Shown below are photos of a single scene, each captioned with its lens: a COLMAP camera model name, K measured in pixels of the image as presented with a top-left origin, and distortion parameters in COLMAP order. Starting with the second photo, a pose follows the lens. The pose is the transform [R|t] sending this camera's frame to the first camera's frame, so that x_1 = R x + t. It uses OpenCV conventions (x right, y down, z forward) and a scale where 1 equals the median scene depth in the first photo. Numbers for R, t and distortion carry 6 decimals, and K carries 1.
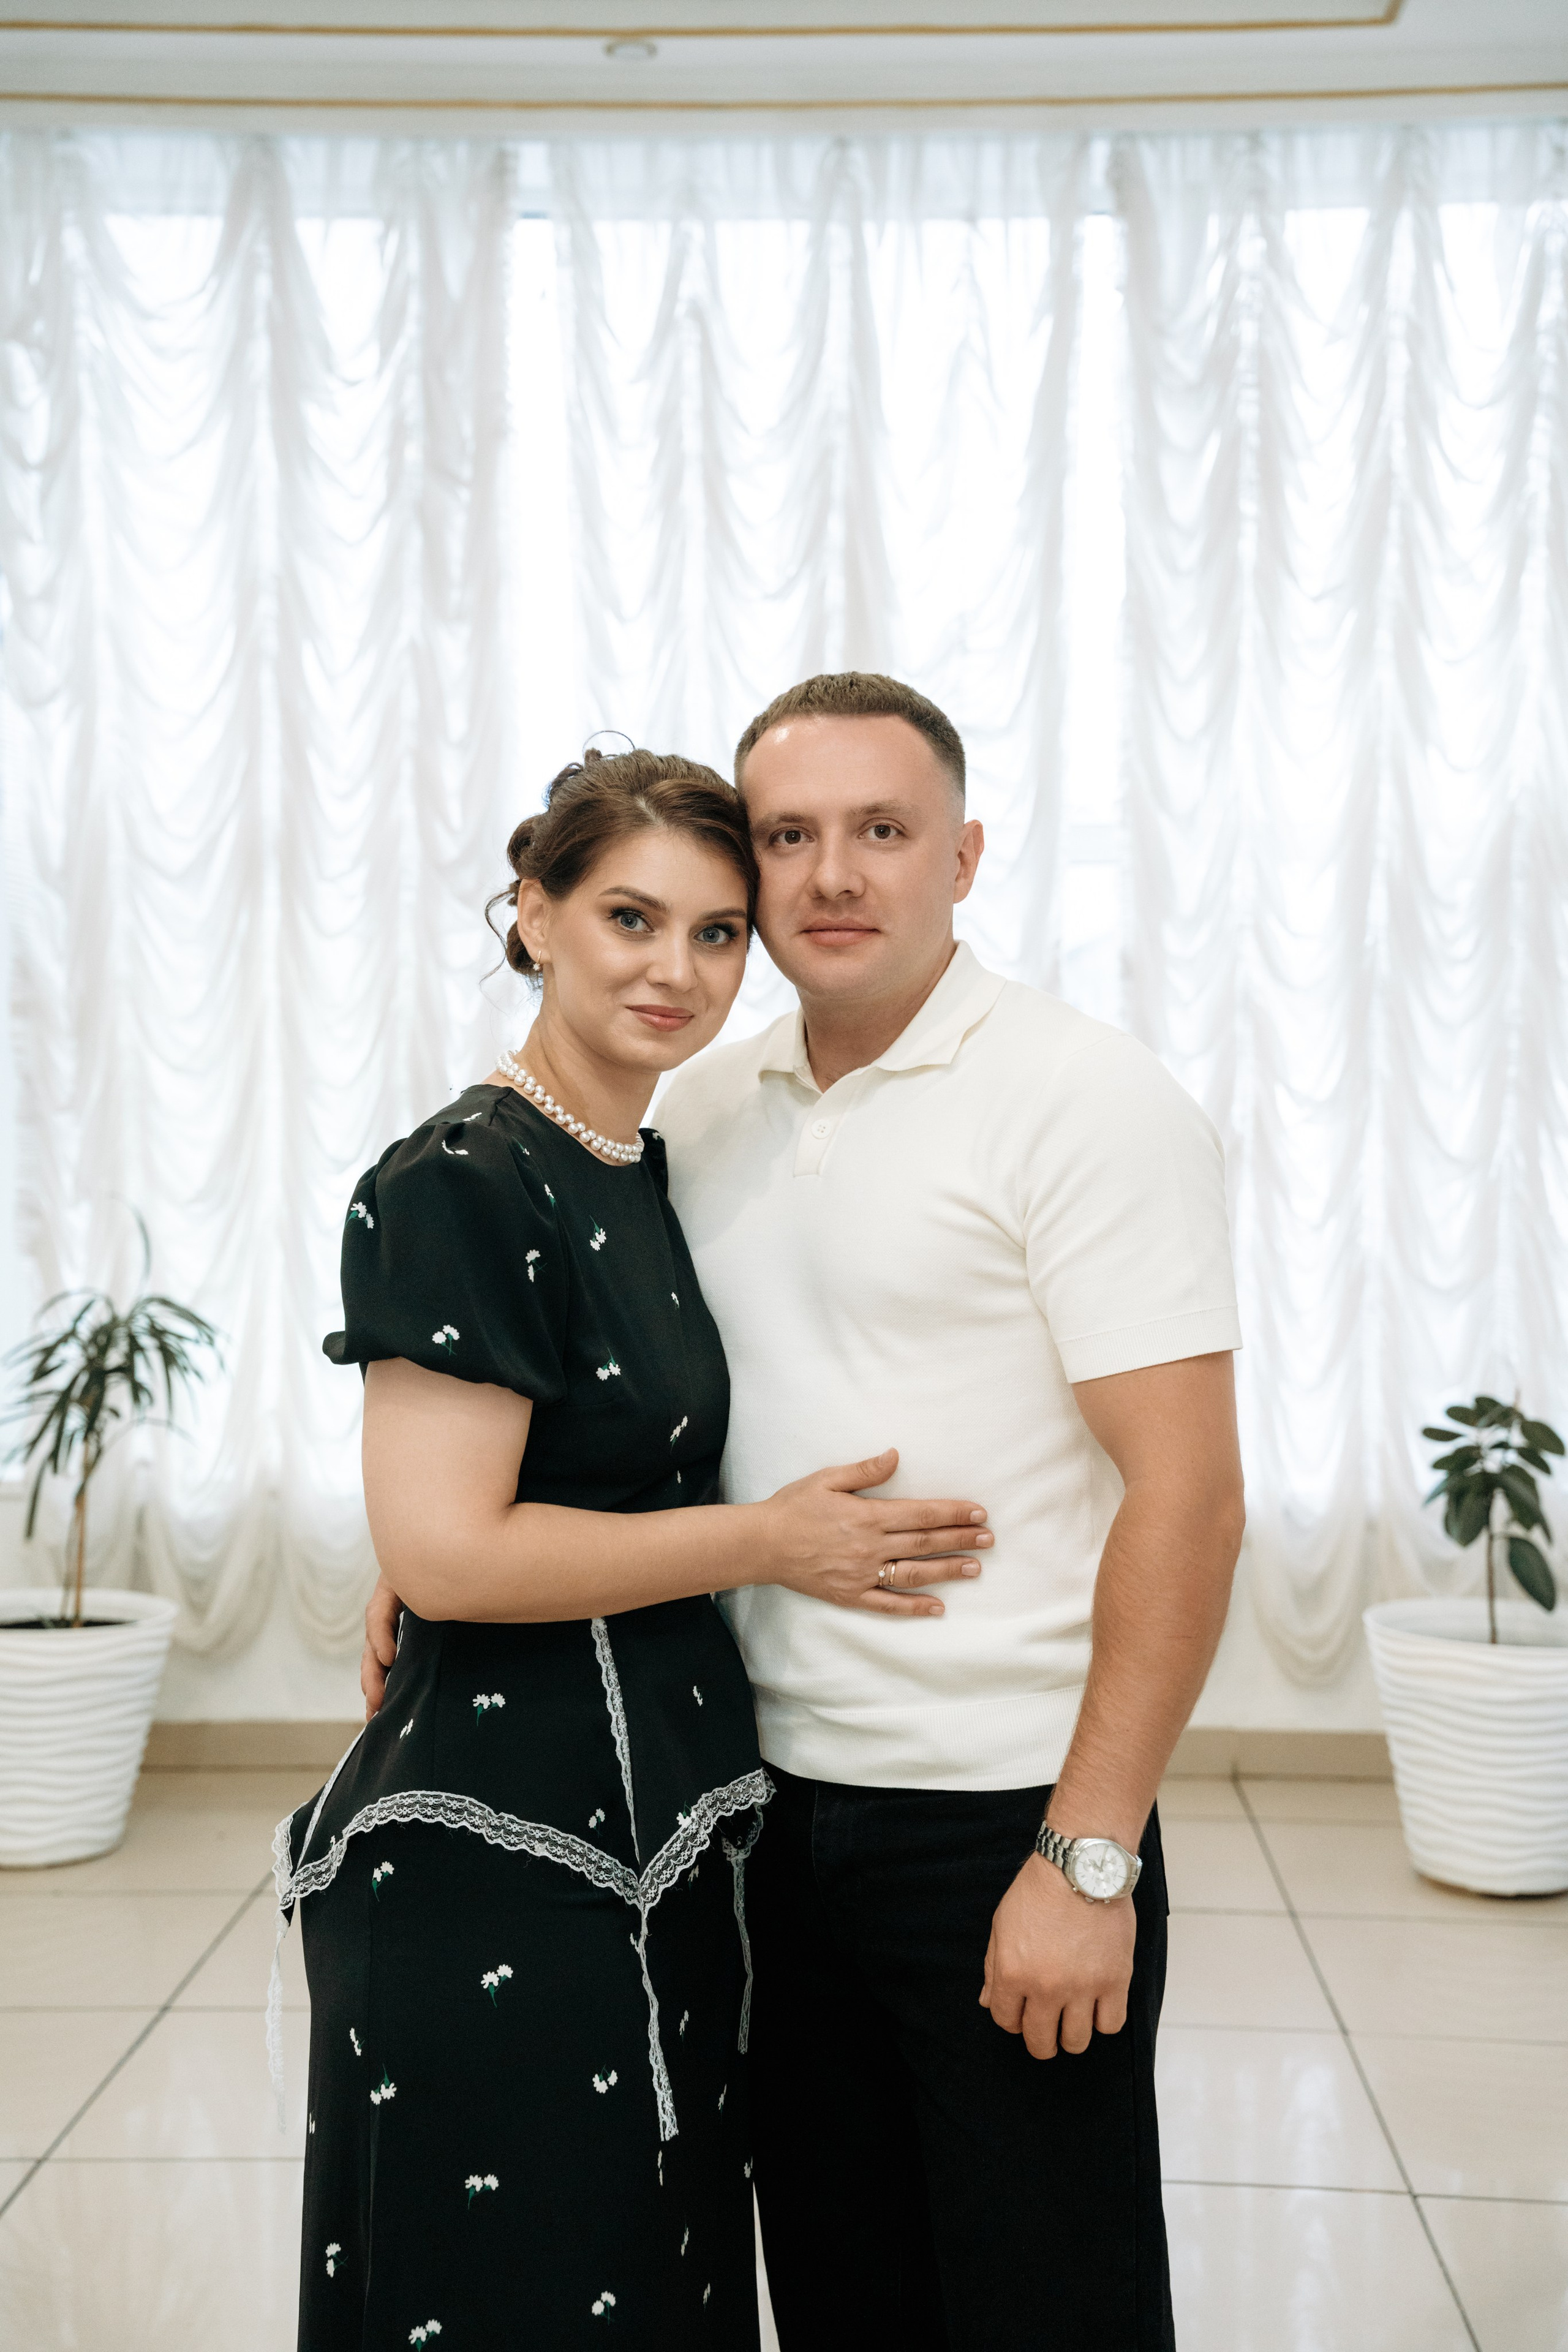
lens RADIAL K [[2892.7, 0, 760.6], [0, 2892.7, 1191.4], [0, 0, 1]] dist [0.230555, 0.000000]
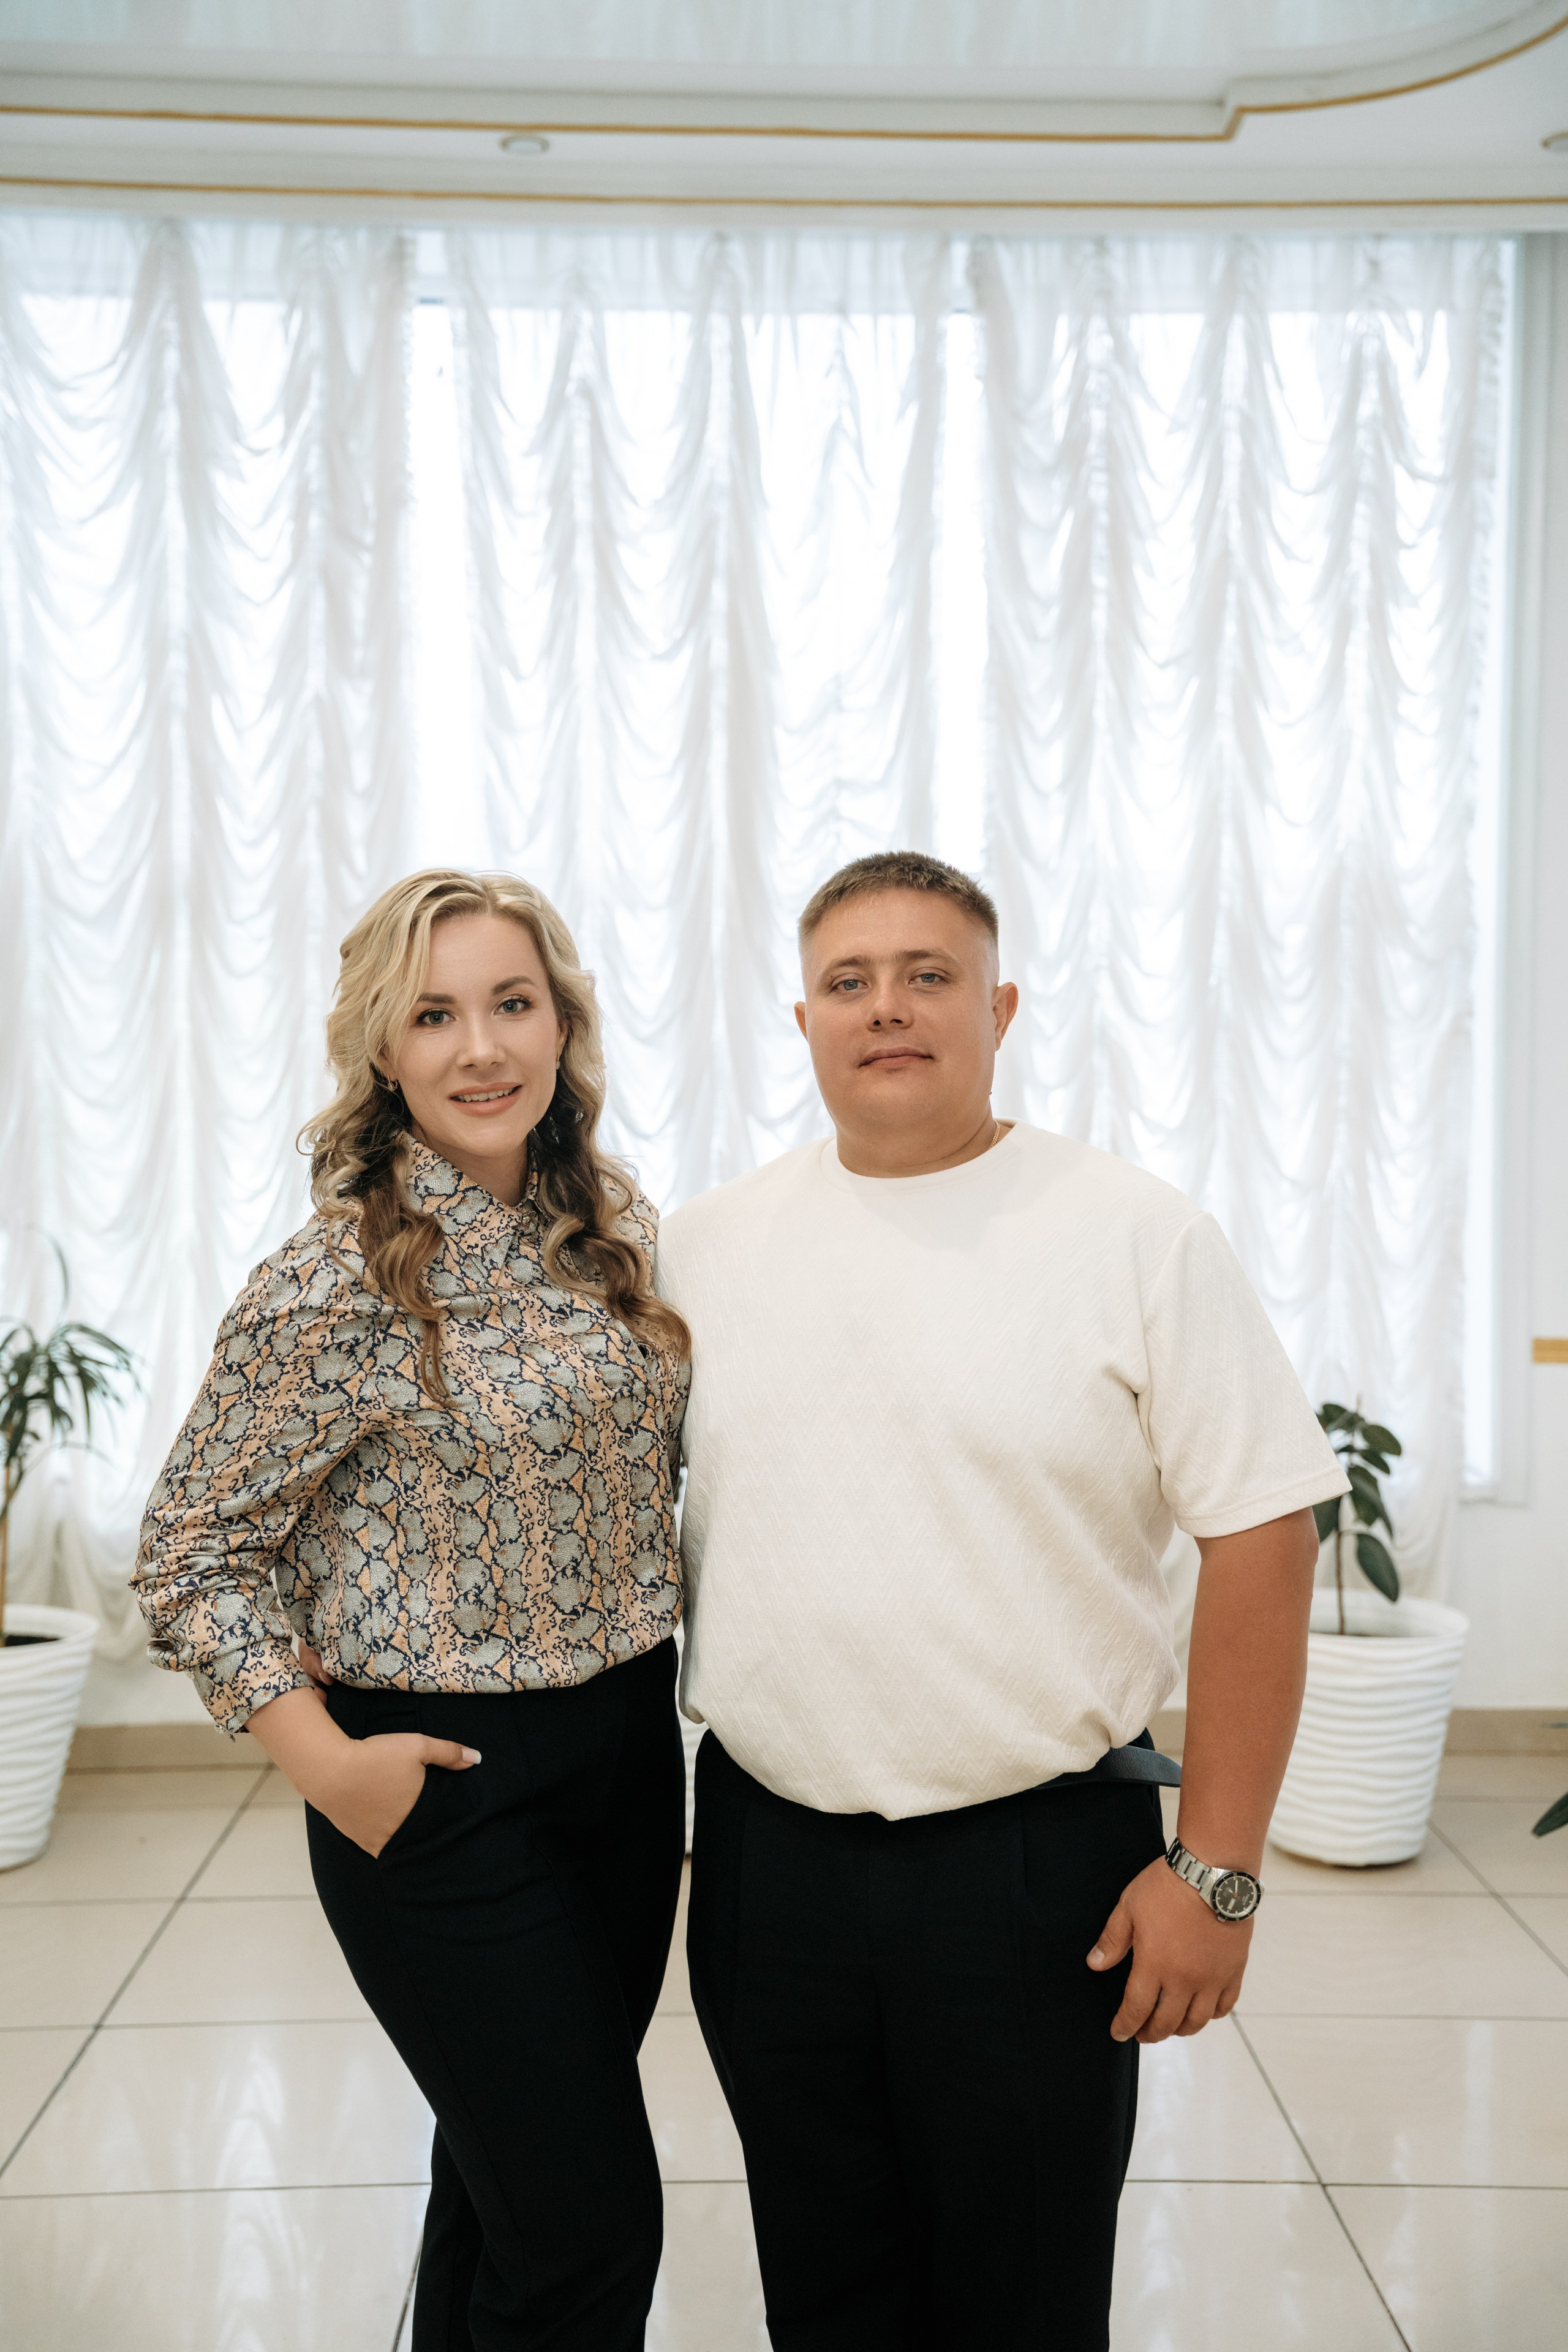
lens RADIAL K [[2541.8, 0, 769.0], [0, 2541.8, 1192.7], [0, 0, 1]] dist [0.145969, 0.000000]
pose [[0.997417, -0.007203, 0.071468, -0.024527], [0.007183, 0.999974, 0.000527, -0.008882], [-0.071469, -0.000013, 0.997443, 0.067910]]
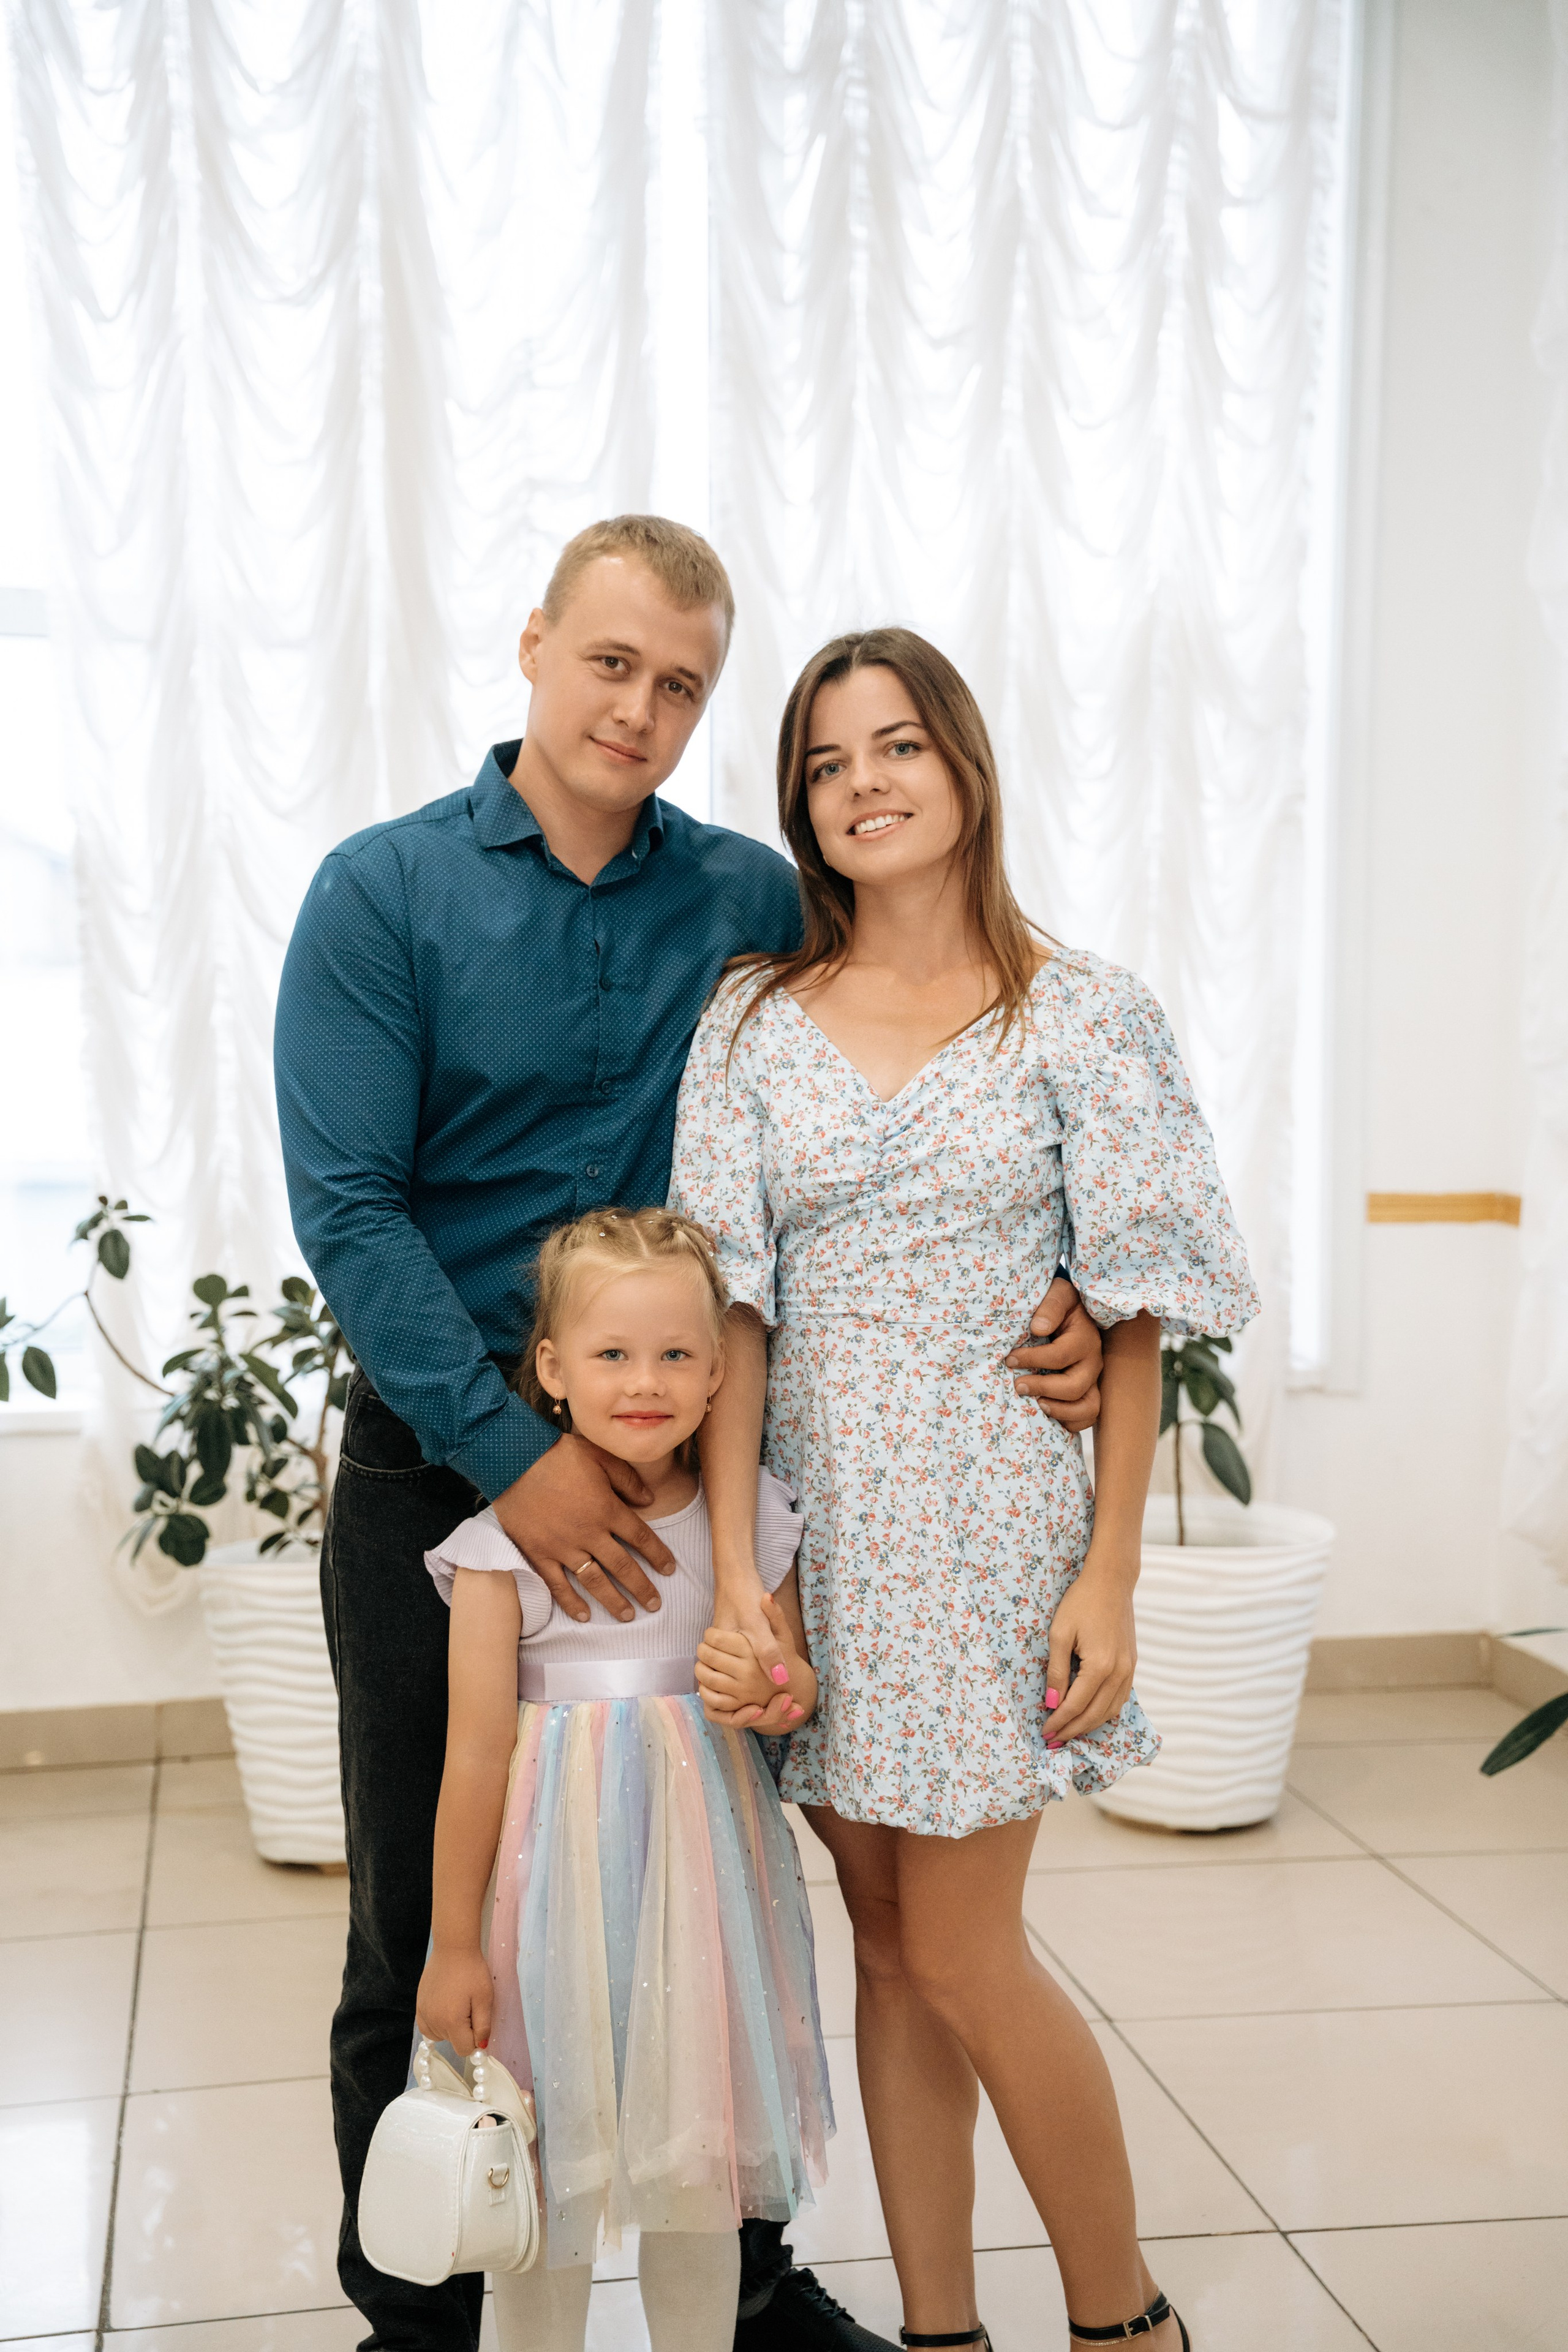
lens RADIAL K [[2892.7, 0, 773.1], [0, 2892.7, 1190.6], [0, 0, 1]] dist [0.230555, 0.000000]
pose [[0.972700, -0.019219, 0.231270, -0.061108], [0.014384, 0.999642, 0.022571, 0.024305], [-0.231621, -0.018629, 0.972628, 0.170067]]
